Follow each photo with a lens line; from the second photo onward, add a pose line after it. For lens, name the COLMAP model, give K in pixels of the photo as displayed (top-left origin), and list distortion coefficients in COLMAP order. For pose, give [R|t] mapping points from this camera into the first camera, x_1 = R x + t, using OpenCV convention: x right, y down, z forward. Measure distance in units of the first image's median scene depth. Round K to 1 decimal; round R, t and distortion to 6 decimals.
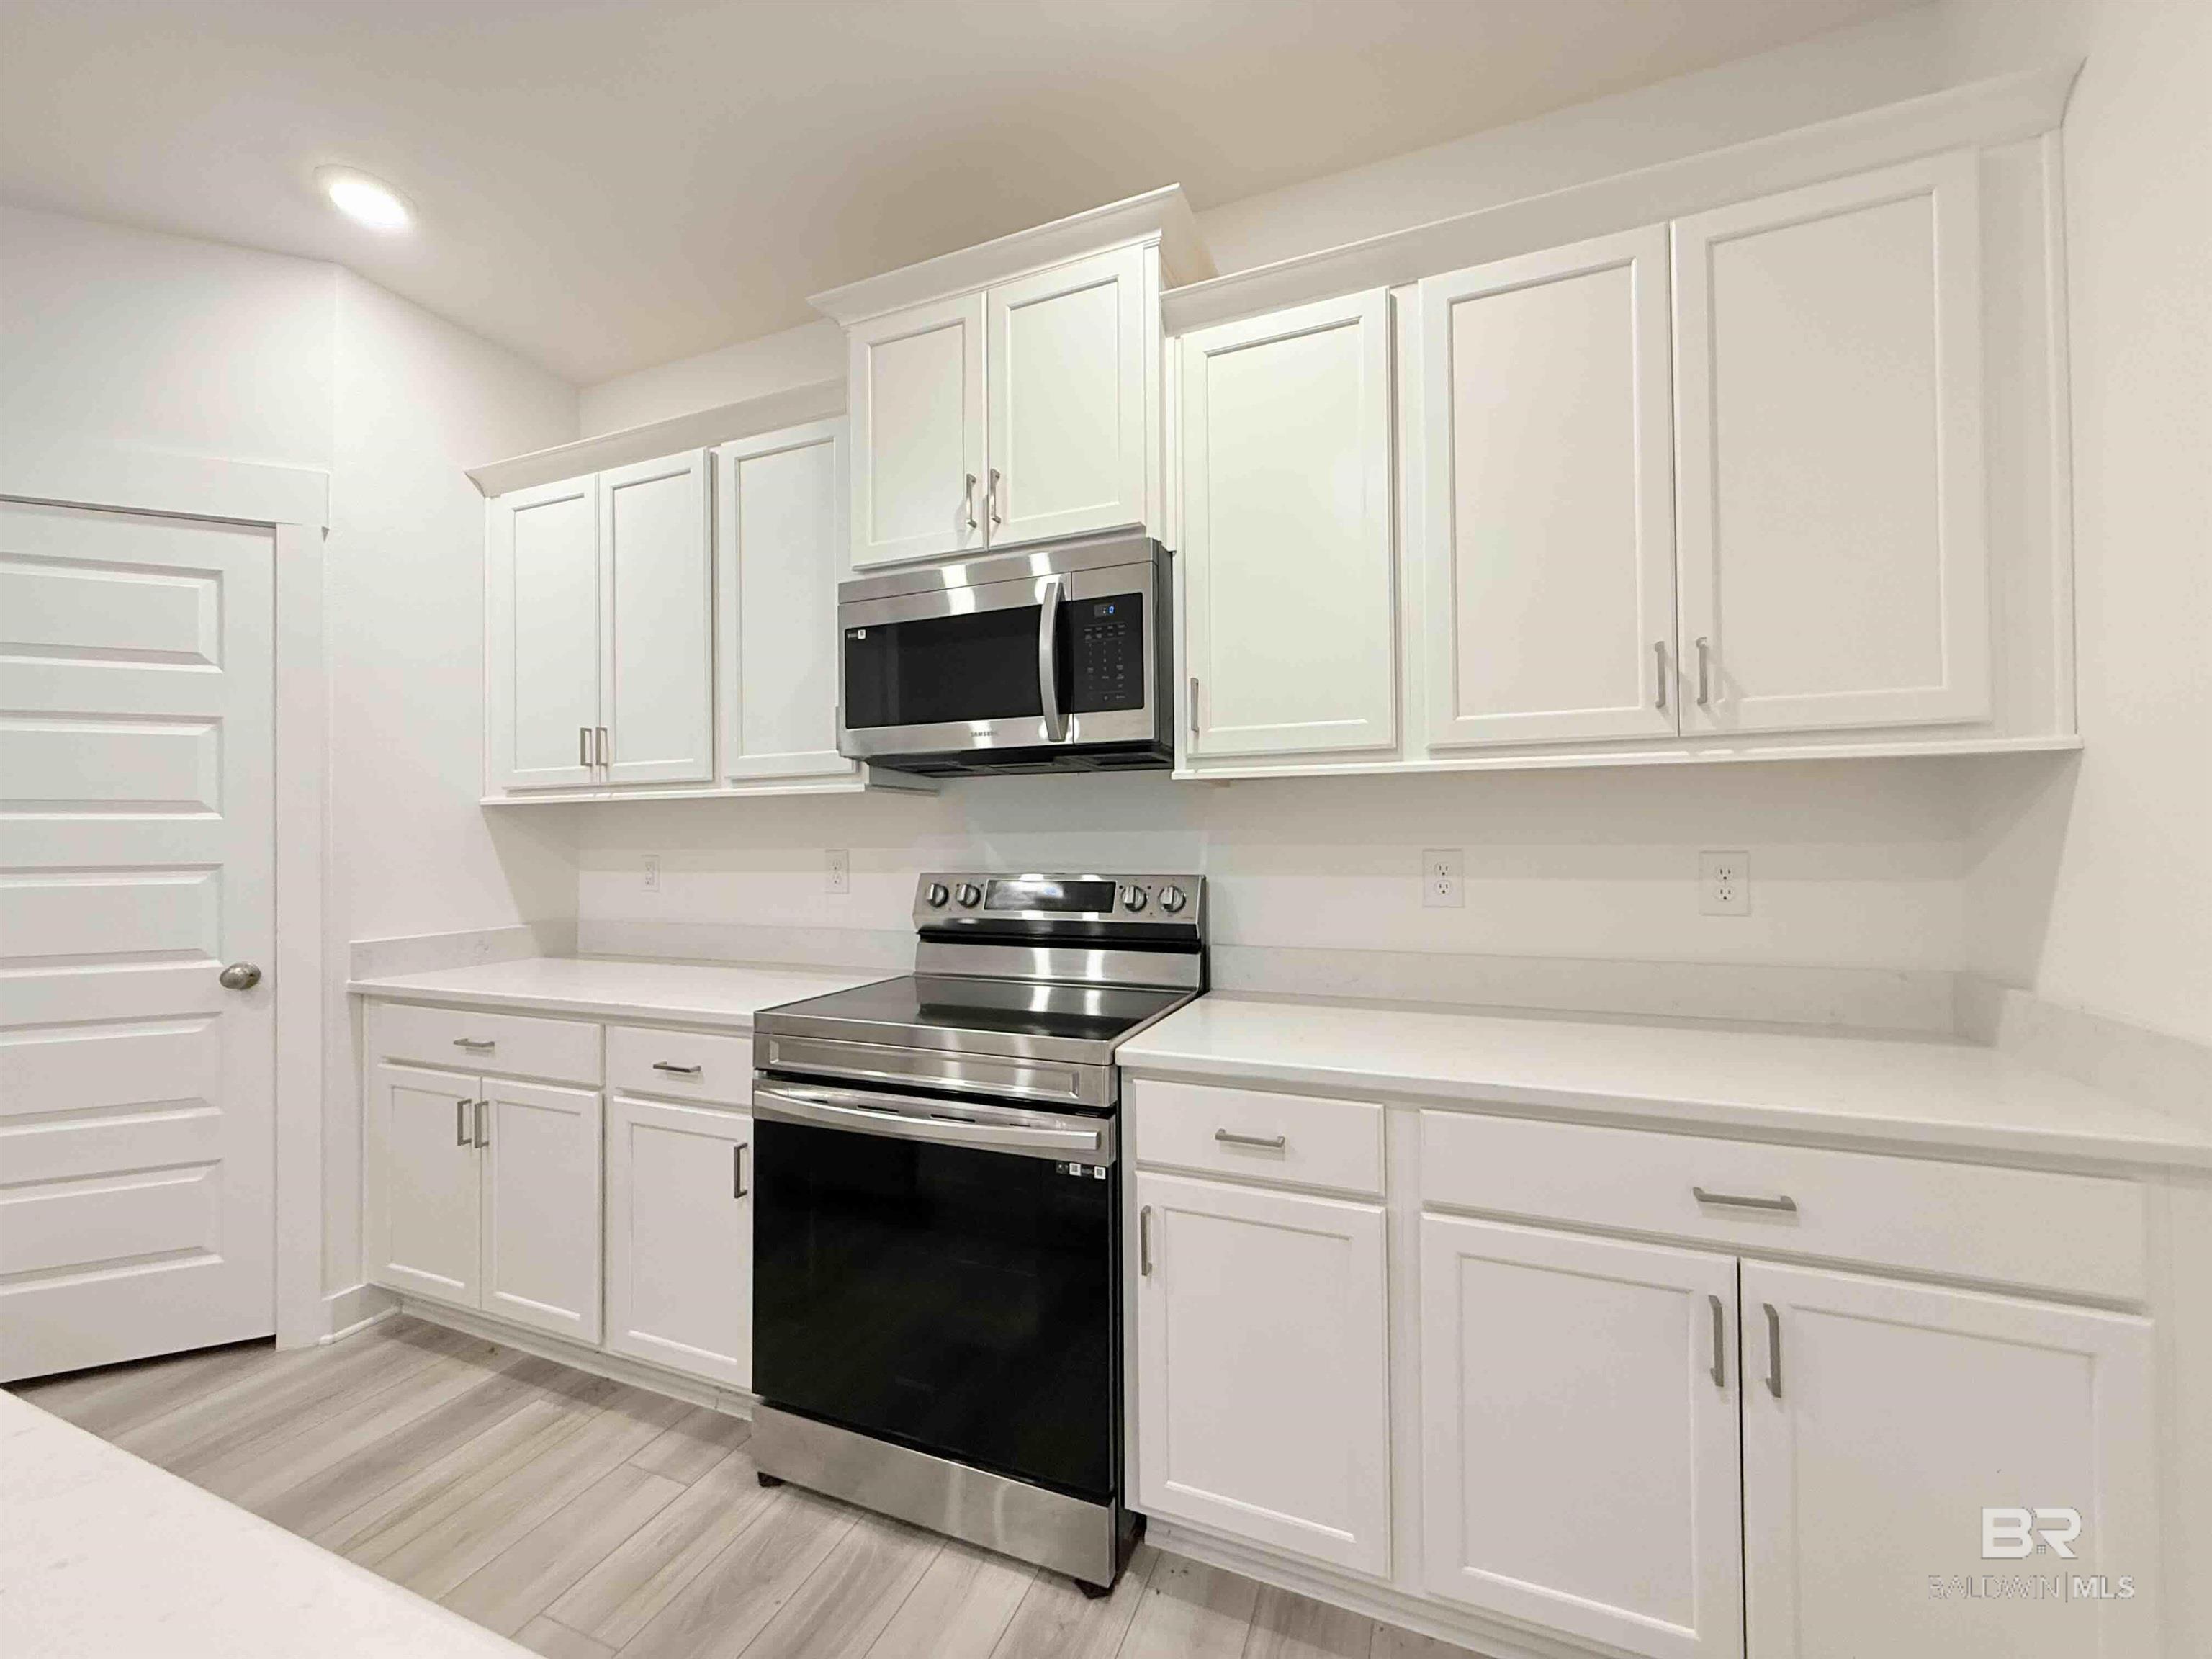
lens RADIAL K [[878.9, 0, 1099.1], [0, 878.9, 825.9], [0, 0, 1]] dist [0.001795, -0.000465]
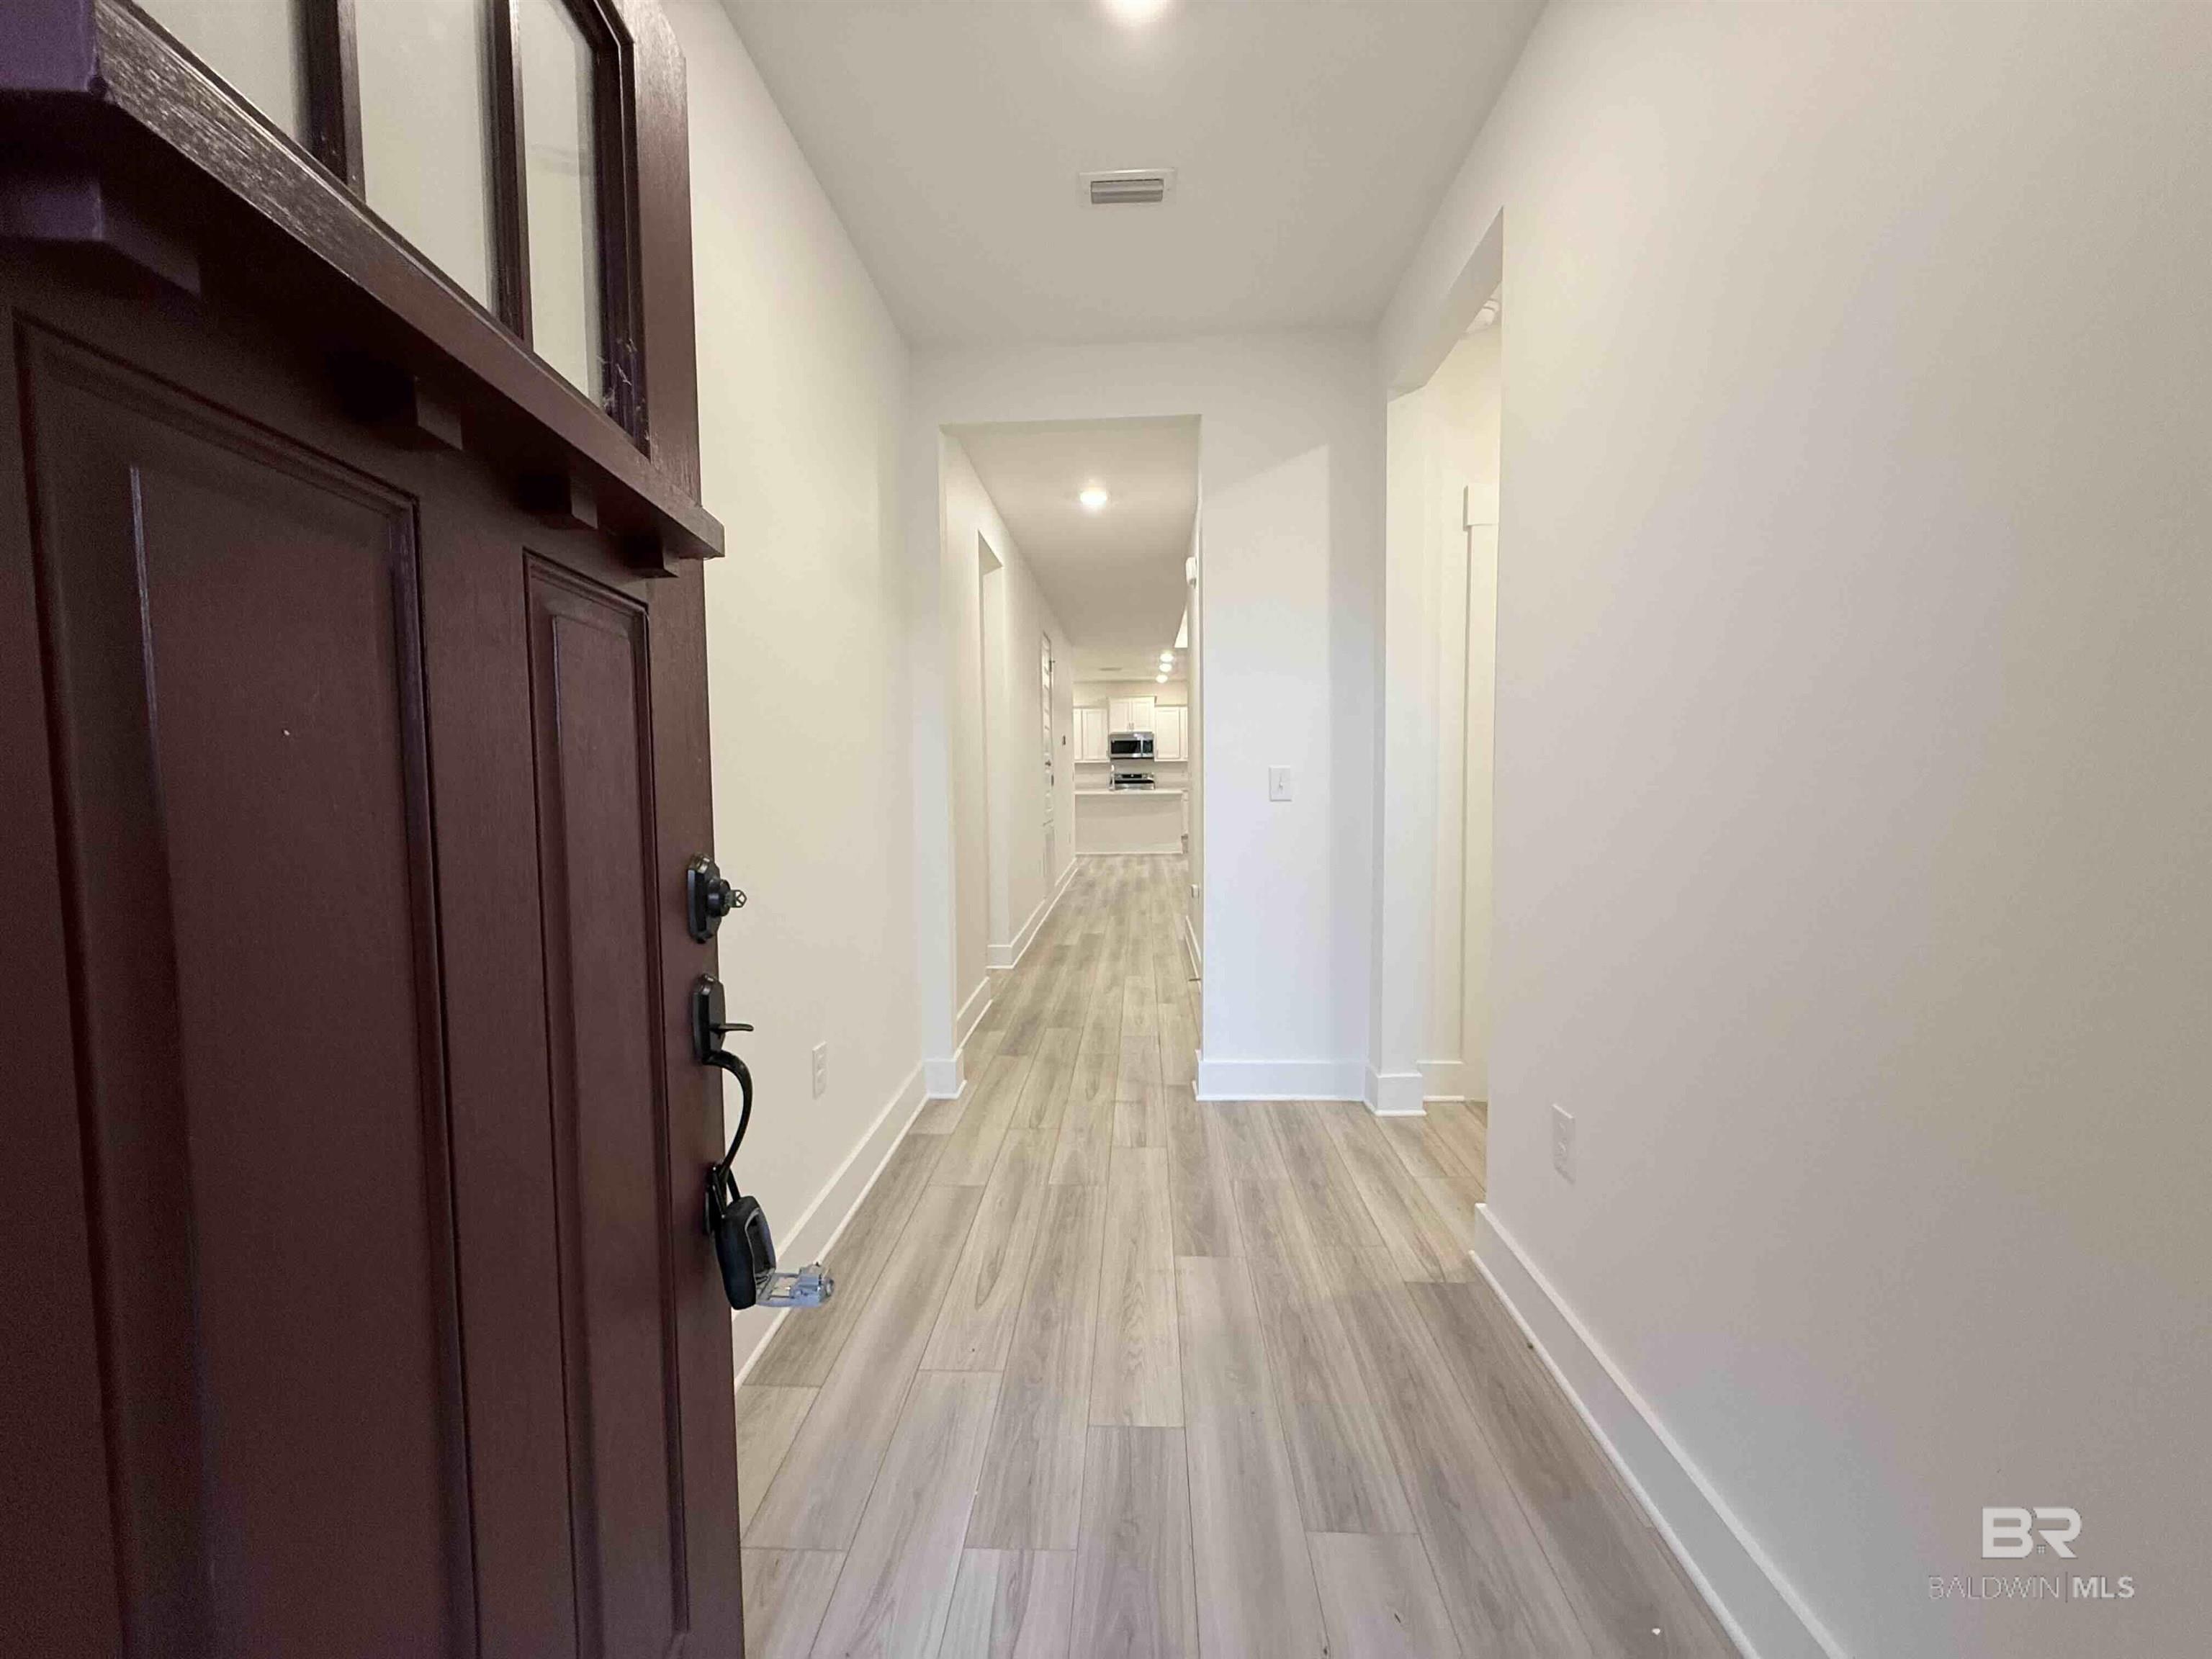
lens RADIAL K [[882.3, 0, 1098.5], [0, 882.3, 826.4], [0, 0, 1]] dist [0.001239, -0.000260]
pose [[0.942055, -0.022191, 0.334723, -3.137029], [-0.003227, 0.997164, 0.075191, -0.062144], [-0.335442, -0.071914, 0.939312, -6.541677]]
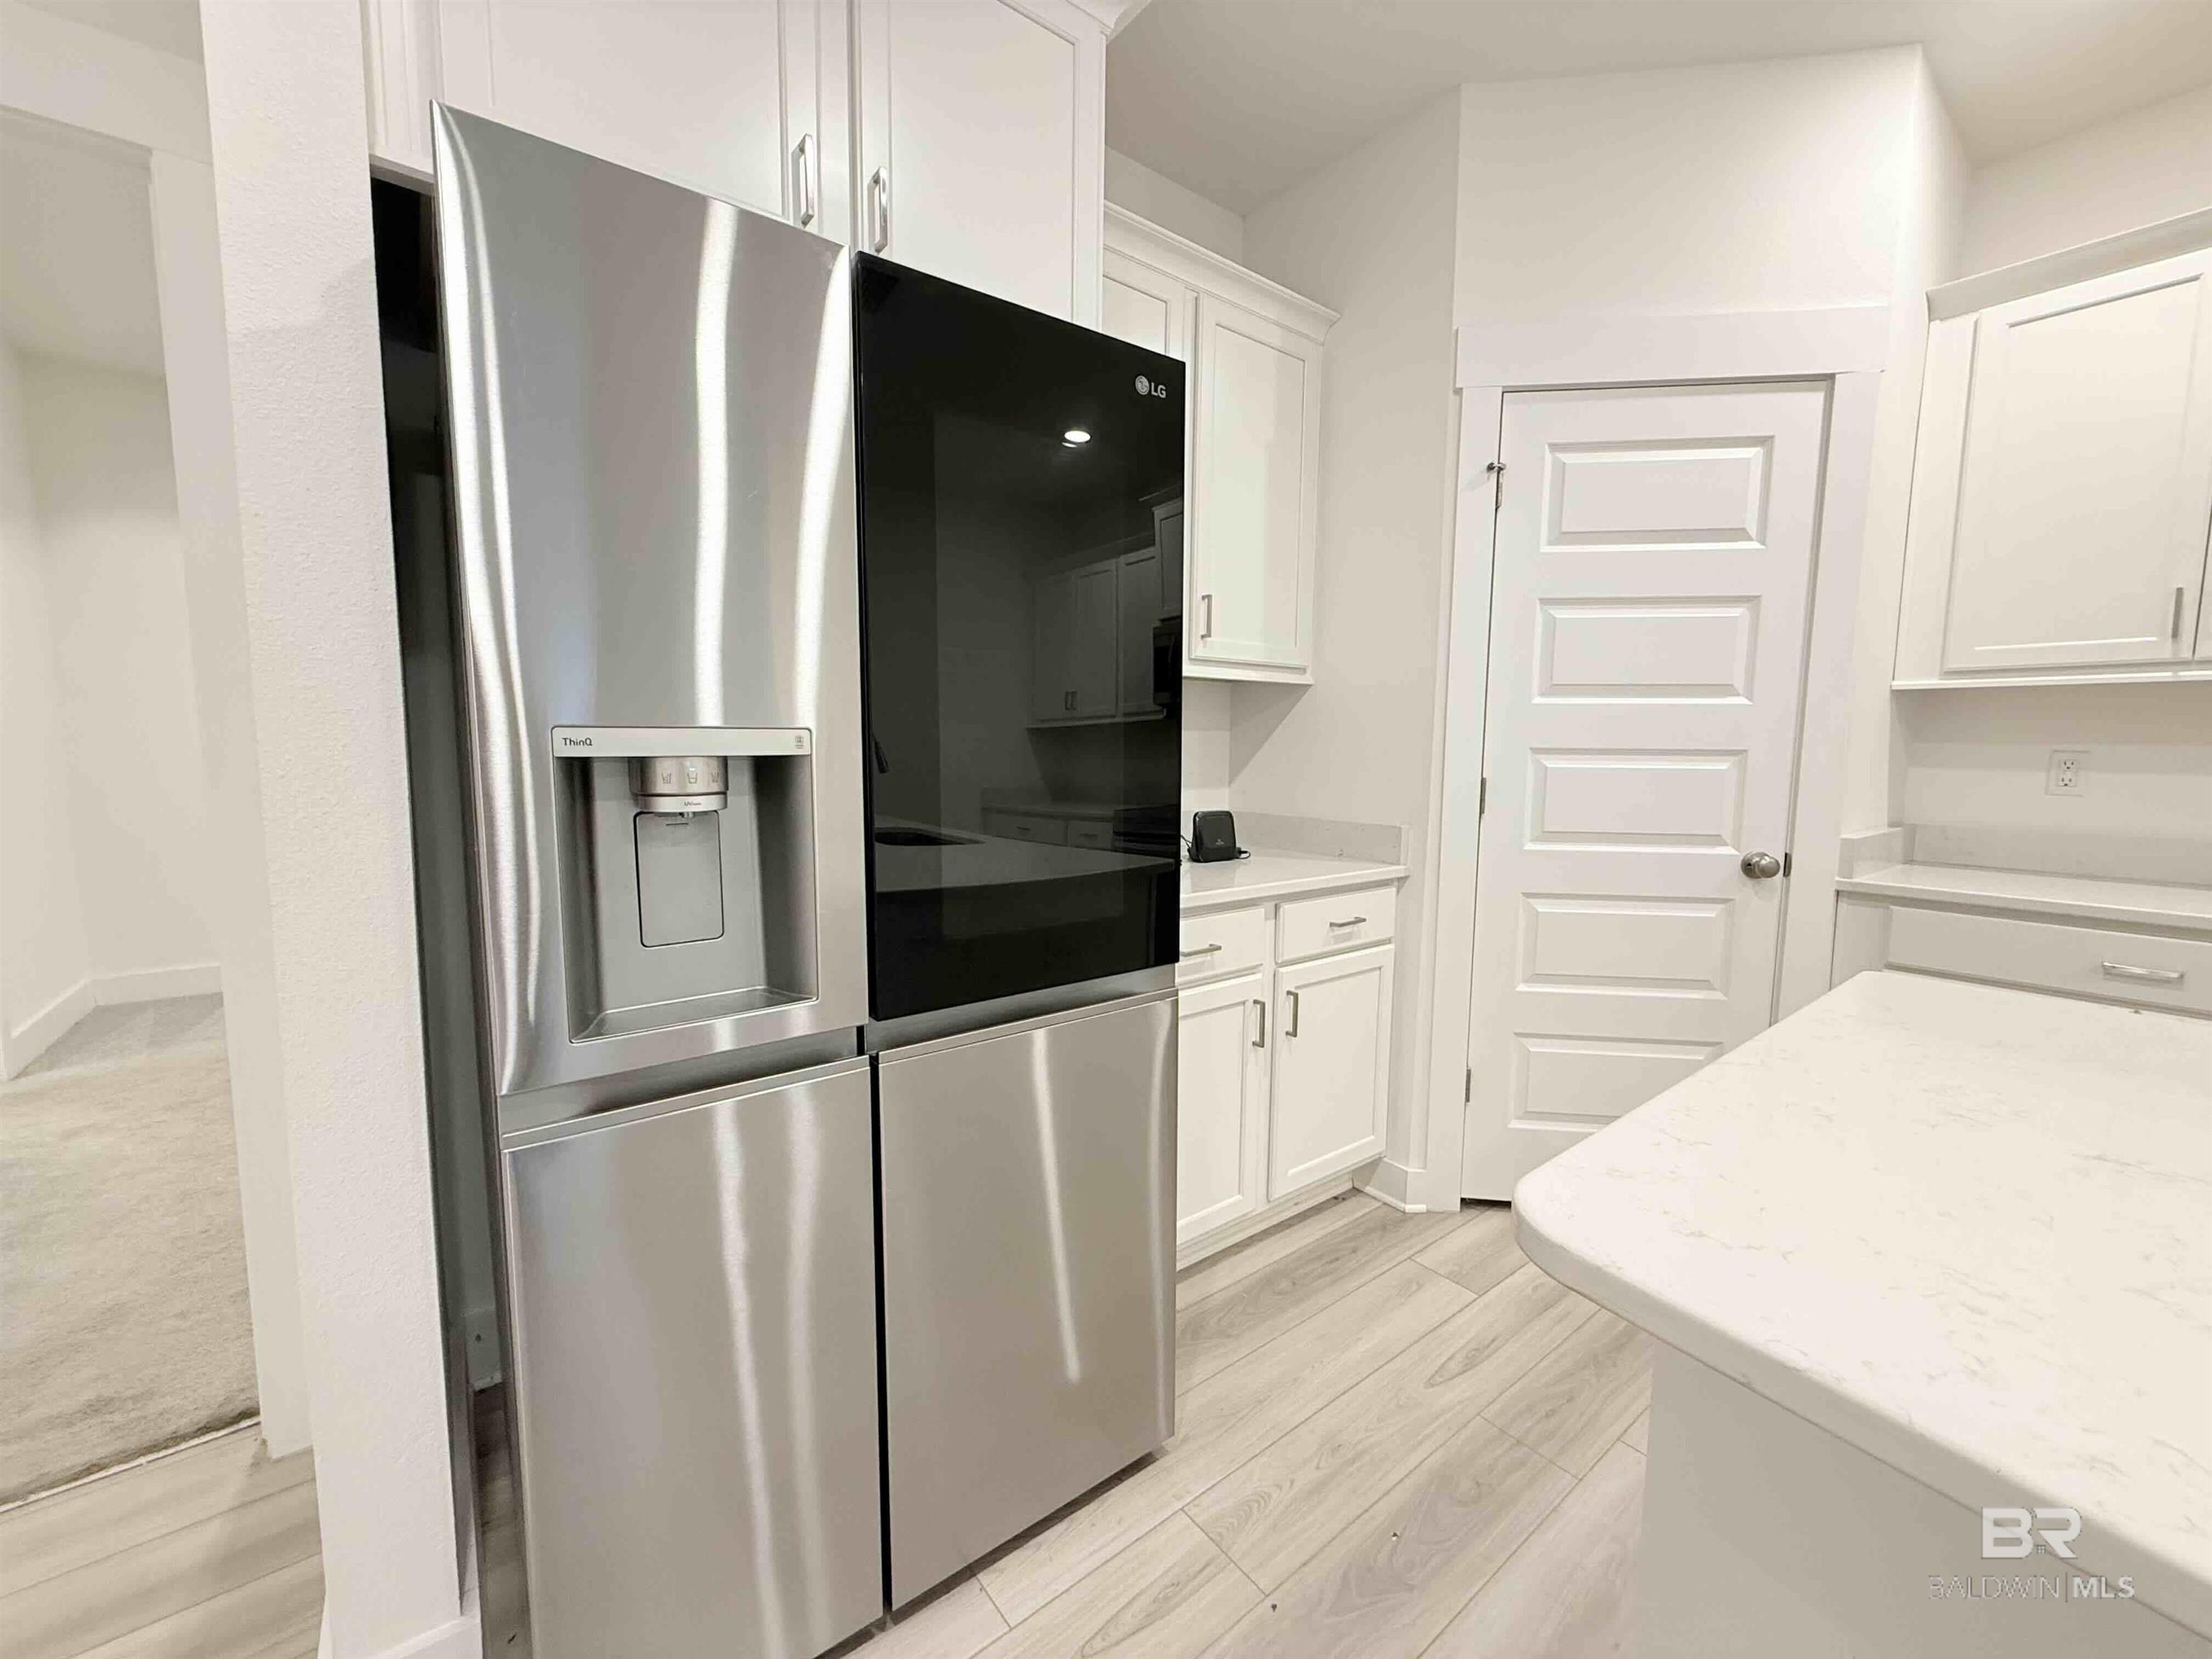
lens RADIAL K [[878.9, 0, 1099.1], [0, 878.9, 825.9], [0, 0, 1]] dist [0.001795, -0.000465]
pose [[0.866644, 0.066623, -0.494459, -1.311823], [-0.010129, 0.993190, 0.116069, 0.024241], [0.498824, -0.095582, 0.861417, -0.237805]]
